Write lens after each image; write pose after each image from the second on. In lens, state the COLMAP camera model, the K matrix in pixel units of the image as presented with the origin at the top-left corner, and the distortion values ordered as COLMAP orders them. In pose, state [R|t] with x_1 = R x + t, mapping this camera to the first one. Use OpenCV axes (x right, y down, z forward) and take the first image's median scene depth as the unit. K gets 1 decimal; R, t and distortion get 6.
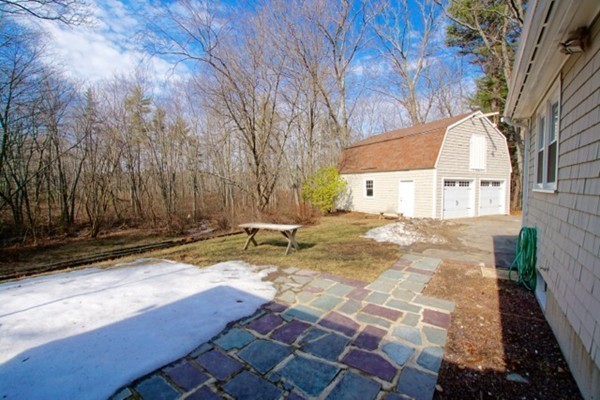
lens RADIAL K [[265.1, 0, 296.4], [0, 265.1, 199.2], [0, 0, 1]] dist [-0.019323, 0.000146]
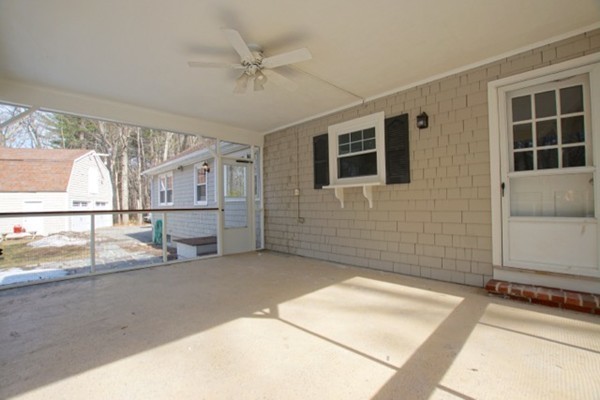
lens RADIAL K [[265.1, 0, 296.4], [0, 265.1, 199.2], [0, 0, 1]] dist [-0.019323, 0.000146]
pose [[0.179248, 0.006494, 0.983782, -0.447678], [0.069663, 0.997384, -0.019277, 0.015901], [-0.981334, 0.071988, 0.178327, -0.257324]]
